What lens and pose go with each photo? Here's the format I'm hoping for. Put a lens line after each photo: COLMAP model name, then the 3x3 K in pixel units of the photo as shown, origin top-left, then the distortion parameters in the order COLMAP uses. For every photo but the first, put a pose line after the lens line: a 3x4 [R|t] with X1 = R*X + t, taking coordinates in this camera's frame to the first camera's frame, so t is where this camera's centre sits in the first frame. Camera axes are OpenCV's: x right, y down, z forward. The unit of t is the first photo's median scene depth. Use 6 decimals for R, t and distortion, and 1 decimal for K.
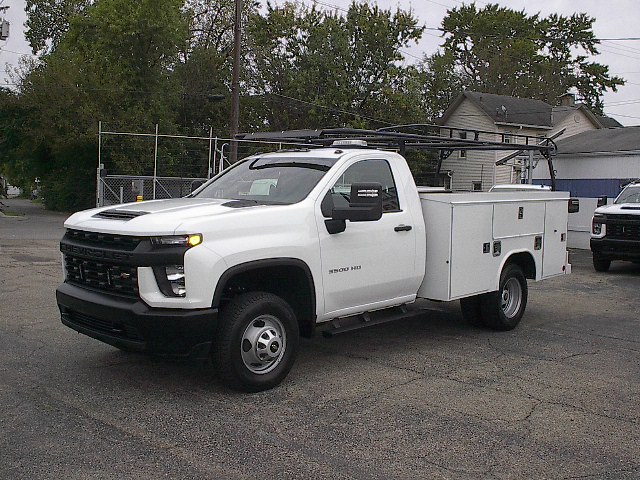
lens RADIAL K [[712.5, 0, 319.2], [0, 712.5, 240.5], [0, 0, 1]] dist [-0.106121, 0.000000]
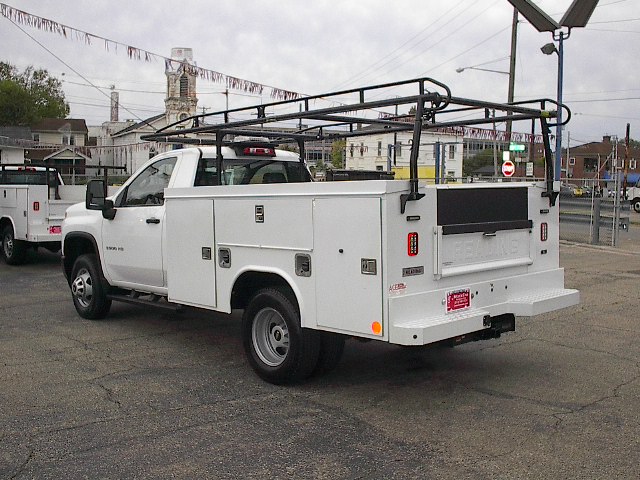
lens RADIAL K [[712.5, 0, 333.2], [0, 712.5, 245.4], [0, 0, 1]] dist [-0.106121, 0.000000]
pose [[-0.033160, 0.058234, -0.997752, 1.033829], [-0.082902, 0.994701, 0.060811, -0.059686], [0.996006, 0.084732, -0.028157, 1.156872]]
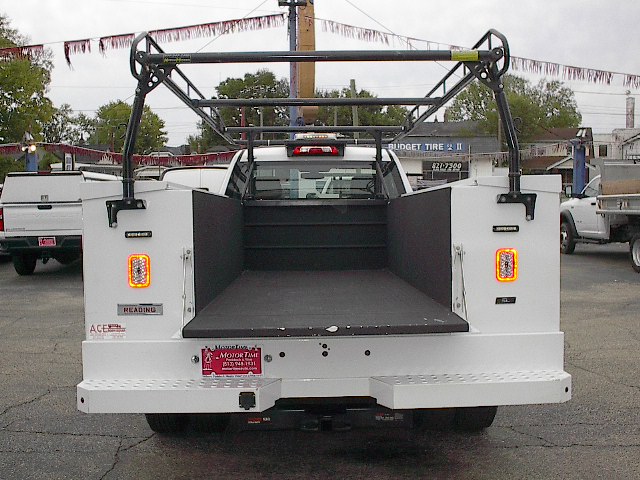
lens RADIAL K [[712.5, 0, 328.5], [0, 712.5, 248.2], [0, 0, 1]] dist [-0.106121, 0.000000]
pose [[-0.699186, 0.032491, -0.714201, 0.630481], [-0.064211, 0.992076, 0.107993, -0.098174], [0.712050, 0.121366, -0.691560, 1.601650]]
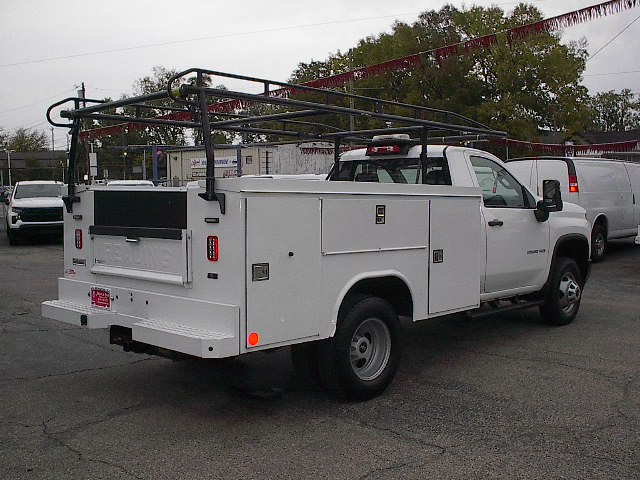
lens RADIAL K [[712.5, 0, 322.8], [0, 712.5, 240.7], [0, 0, 1]] dist [-0.106121, 0.000000]
pose [[-0.999937, -0.010695, -0.003278, 0.138952], [-0.011065, 0.988680, 0.149631, -0.141267], [0.001641, 0.149658, -0.988736, 1.950946]]
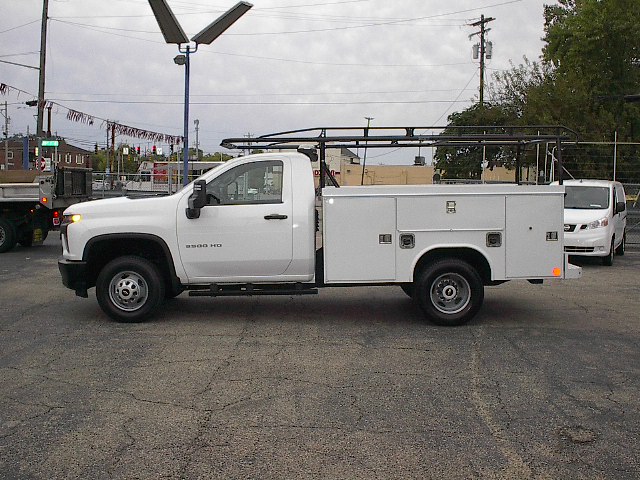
lens RADIAL K [[712.5, 0, 321.9], [0, 712.5, 242.2], [0, 0, 1]] dist [-0.106121, 0.000000]
pose [[0.697325, 0.039564, -0.715662, 0.917372], [-0.045604, 0.998901, 0.010787, 0.008033], [0.715303, 0.025115, 0.698363, 0.195840]]
